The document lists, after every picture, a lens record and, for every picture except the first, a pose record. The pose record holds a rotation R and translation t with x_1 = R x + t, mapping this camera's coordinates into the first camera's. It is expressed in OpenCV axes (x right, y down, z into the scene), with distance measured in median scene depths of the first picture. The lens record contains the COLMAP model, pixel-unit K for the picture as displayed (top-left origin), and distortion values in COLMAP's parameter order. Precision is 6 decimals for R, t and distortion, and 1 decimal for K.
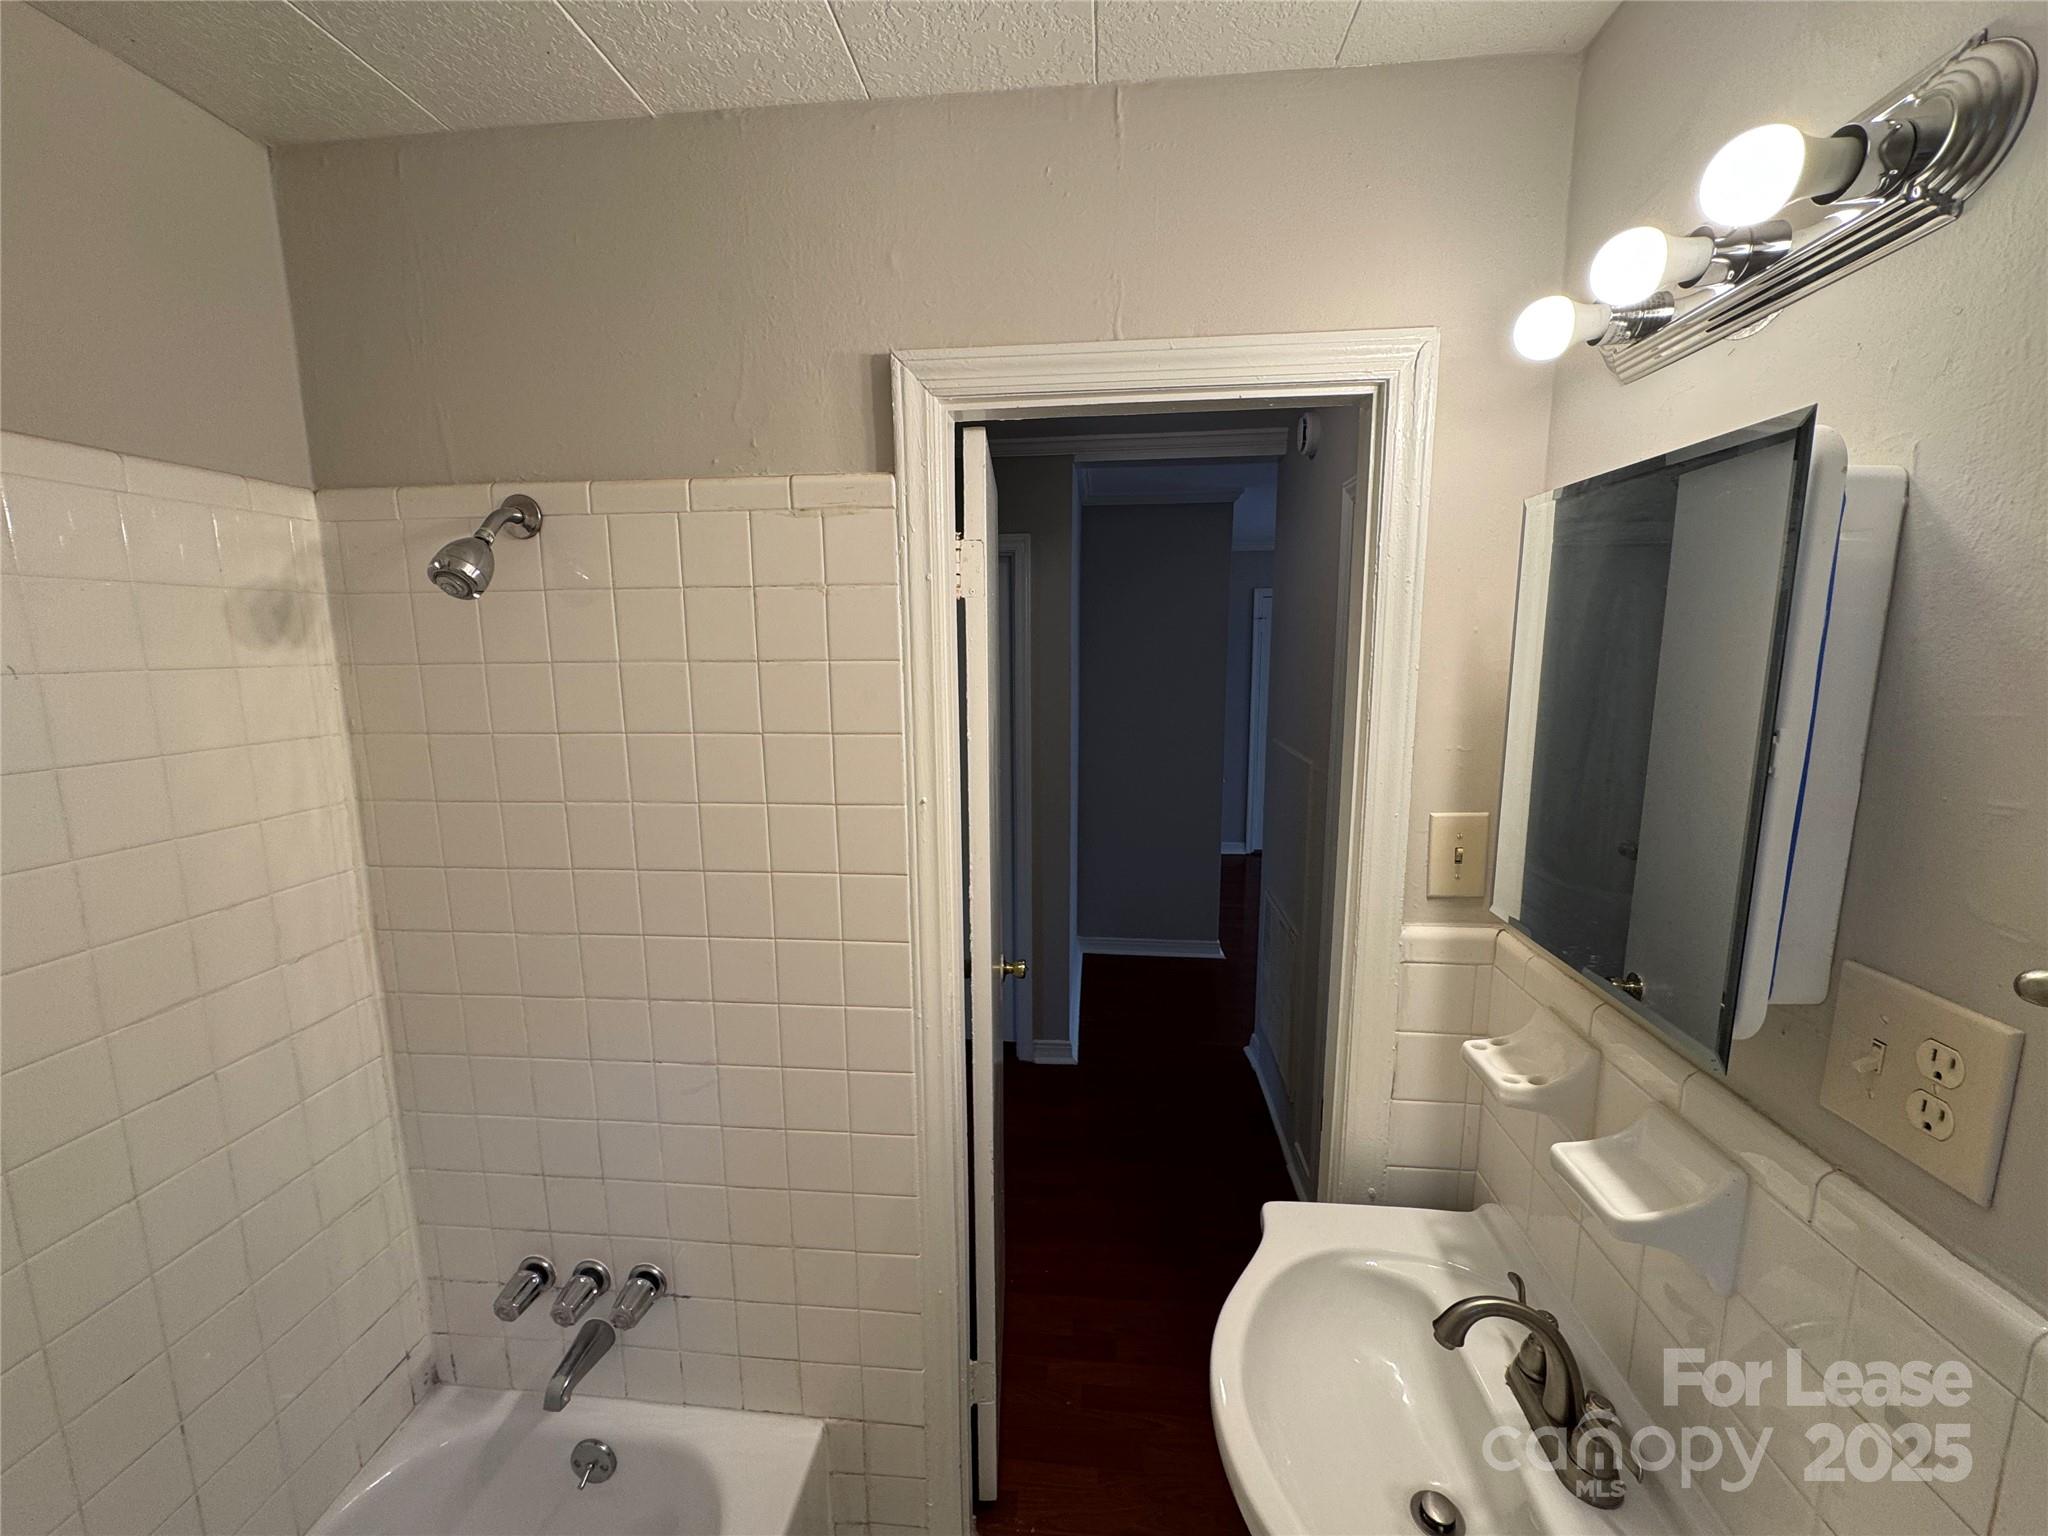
lens RADIAL K [[811.9, 0, 1022.7], [0, 811.9, 770.1], [0, 0, 1]] dist [-0.004061, 0.000219]
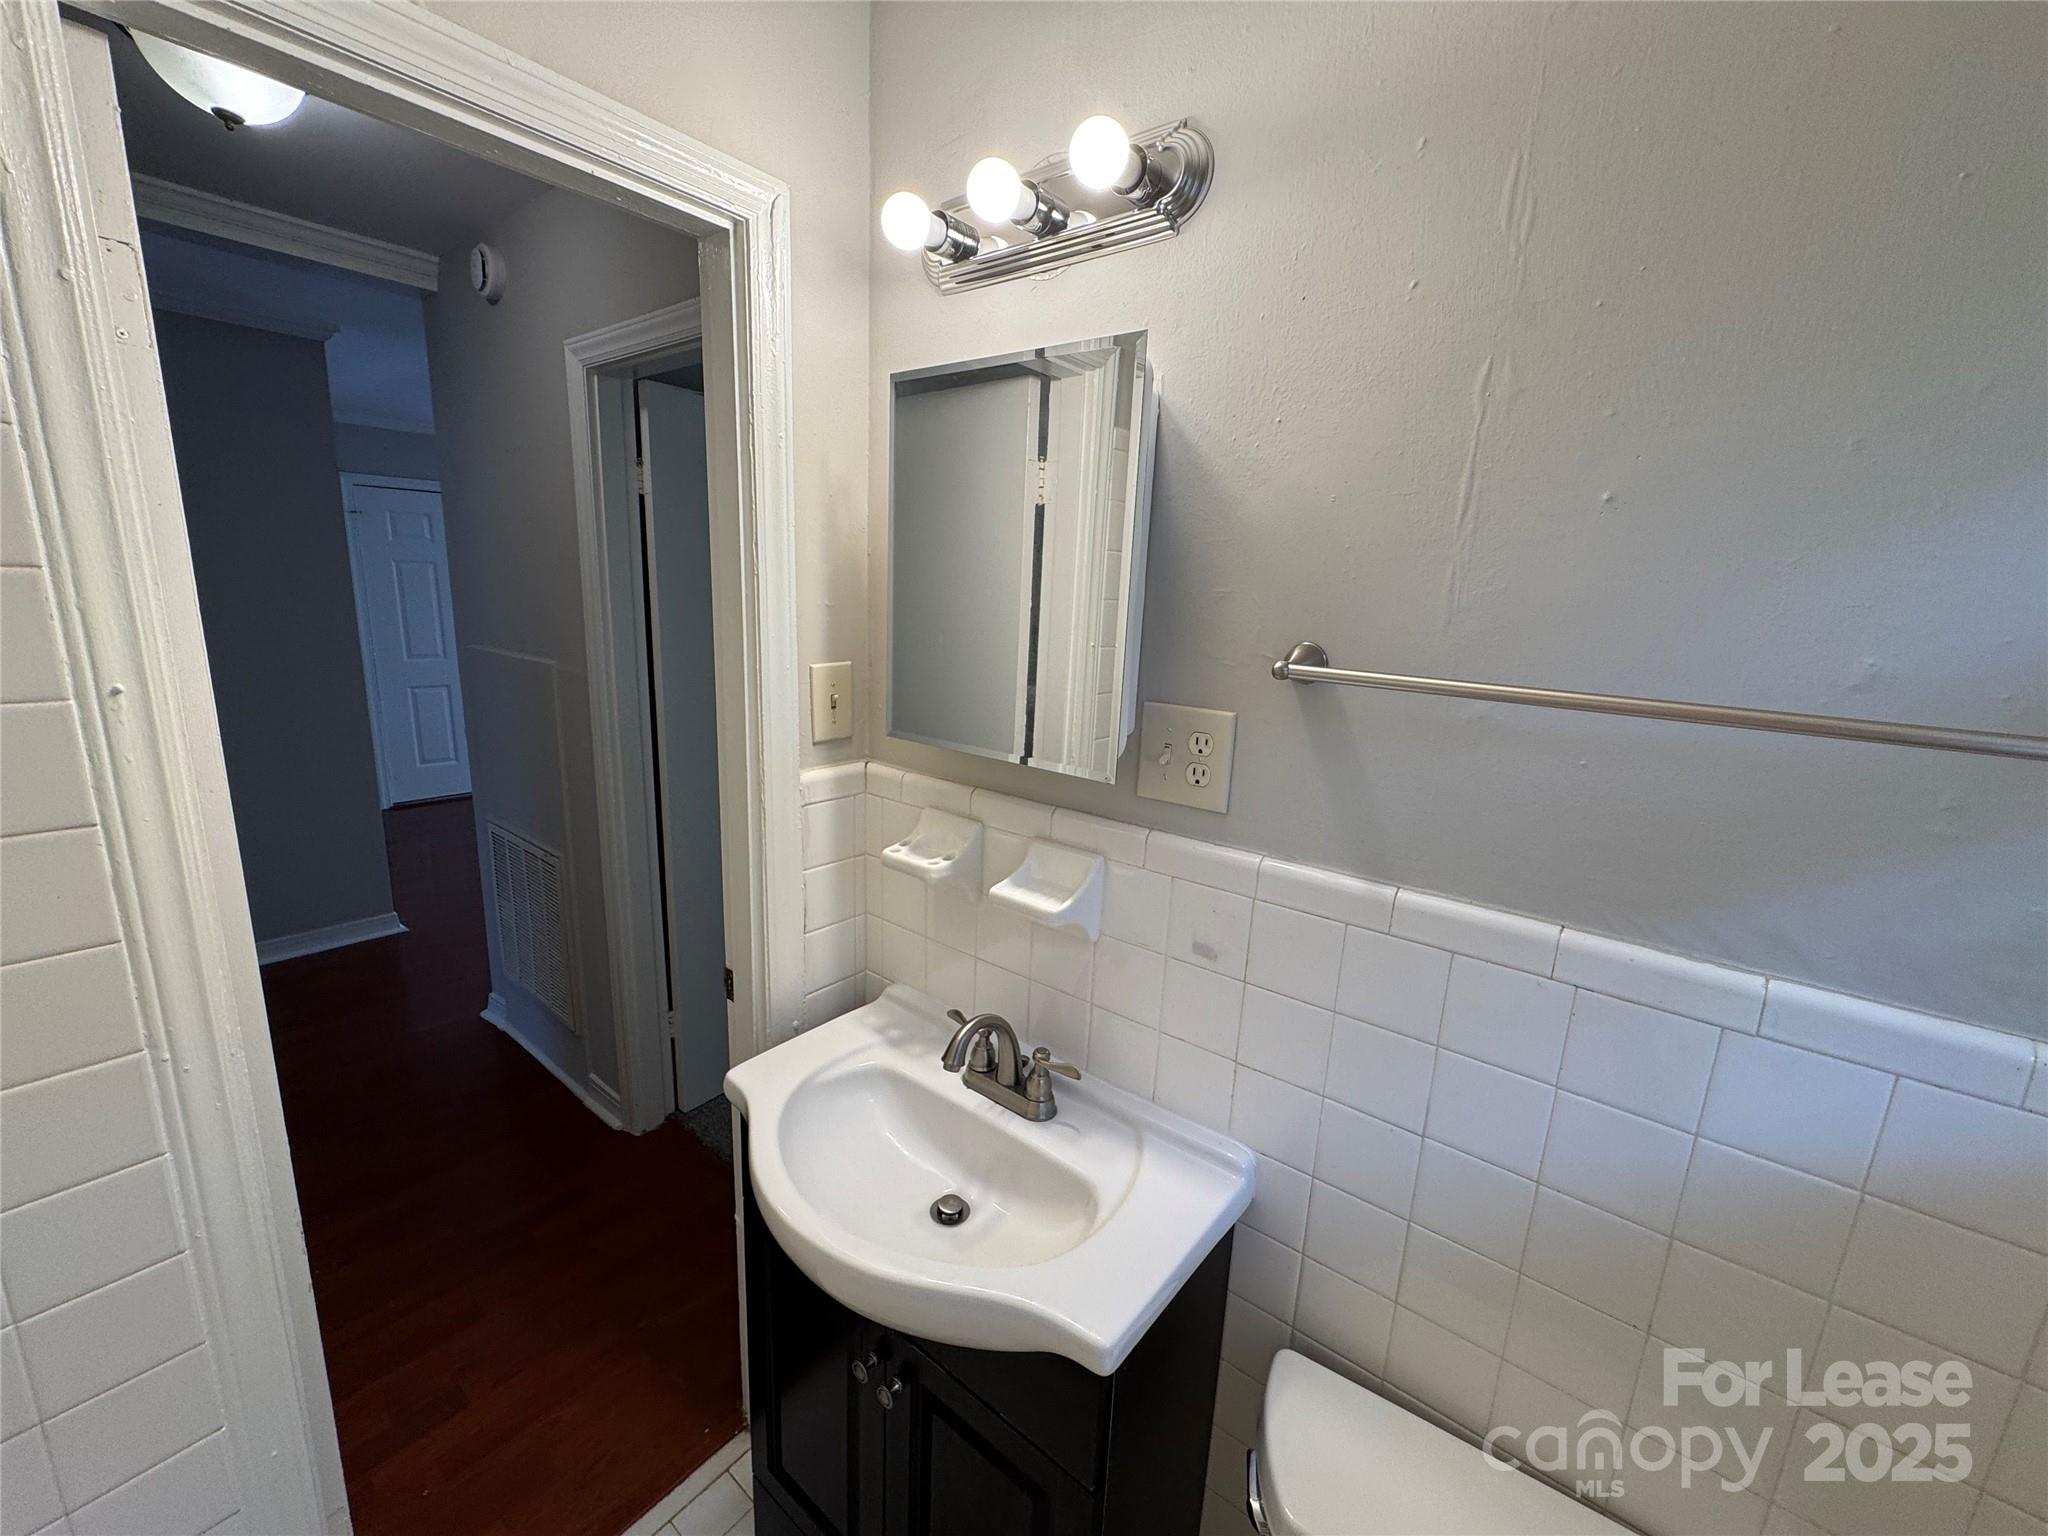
lens RADIAL K [[811.9, 0, 1019.7], [0, 811.9, 766.9], [0, 0, 1]] dist [-0.004061, 0.000219]
pose [[0.546865, -0.149898, 0.823692, -0.295602], [0.081698, 0.988700, 0.125686, 0.084926], [-0.833225, -0.001439, 0.552932, 0.188977]]
